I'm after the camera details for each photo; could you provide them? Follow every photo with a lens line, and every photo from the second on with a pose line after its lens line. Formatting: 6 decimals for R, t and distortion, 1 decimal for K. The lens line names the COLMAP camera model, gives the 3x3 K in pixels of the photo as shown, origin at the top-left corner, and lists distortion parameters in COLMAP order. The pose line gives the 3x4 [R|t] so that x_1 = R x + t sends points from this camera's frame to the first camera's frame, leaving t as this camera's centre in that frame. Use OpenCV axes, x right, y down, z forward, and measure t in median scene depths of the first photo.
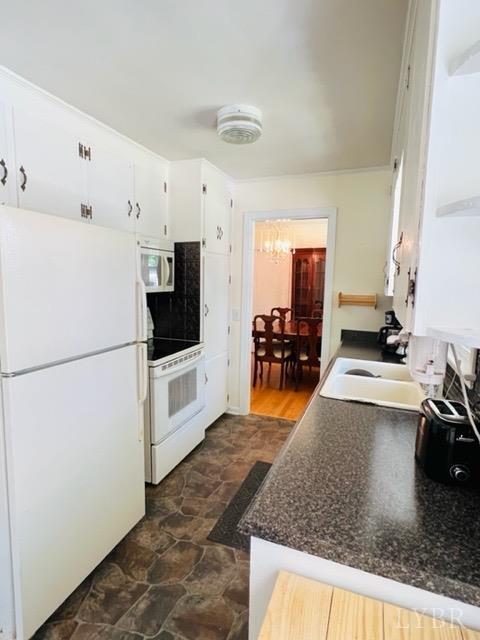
lens RADIAL K [[346.2, 0, 239.5], [0, 346.2, 323.0], [0, 0, 1]] dist [-0.003406, -0.001227]
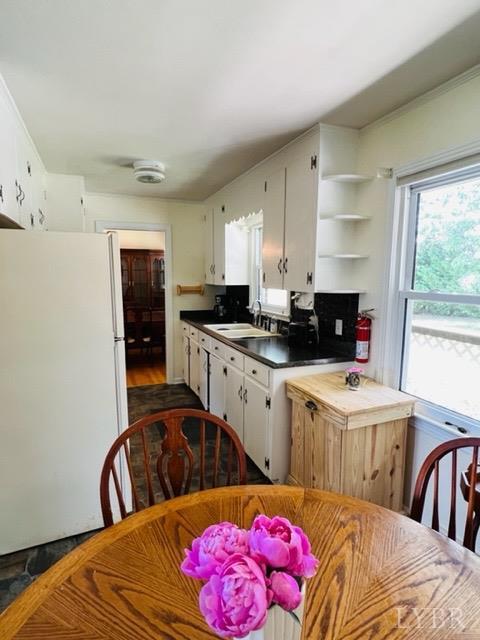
lens RADIAL K [[346.2, 0, 230.9], [0, 346.2, 322.7], [0, 0, 1]] dist [-0.003406, -0.001227]
pose [[0.736543, -0.104831, 0.668218, -0.641394], [0.097148, 0.994069, 0.048870, 0.021685], [-0.669378, 0.028921, 0.742359, -0.253839]]
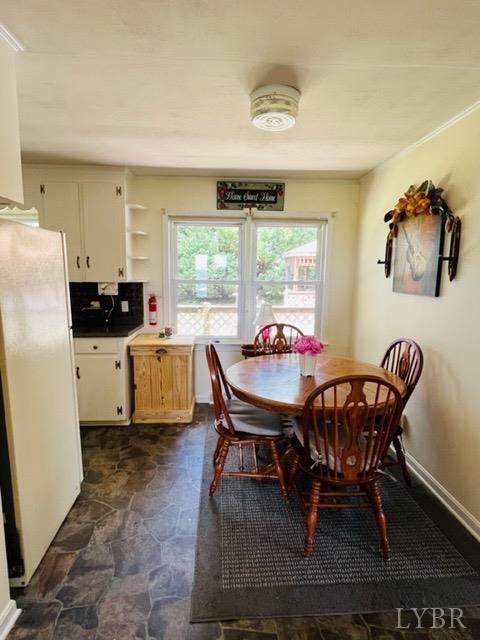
lens RADIAL K [[346.2, 0, 238.4], [0, 346.2, 323.1], [0, 0, 1]] dist [-0.003406, -0.001227]
pose [[-0.401897, -0.152543, 0.902889, -1.354905], [0.103467, 0.972146, 0.210299, -0.091046], [-0.909820, 0.177938, -0.374920, 0.534235]]
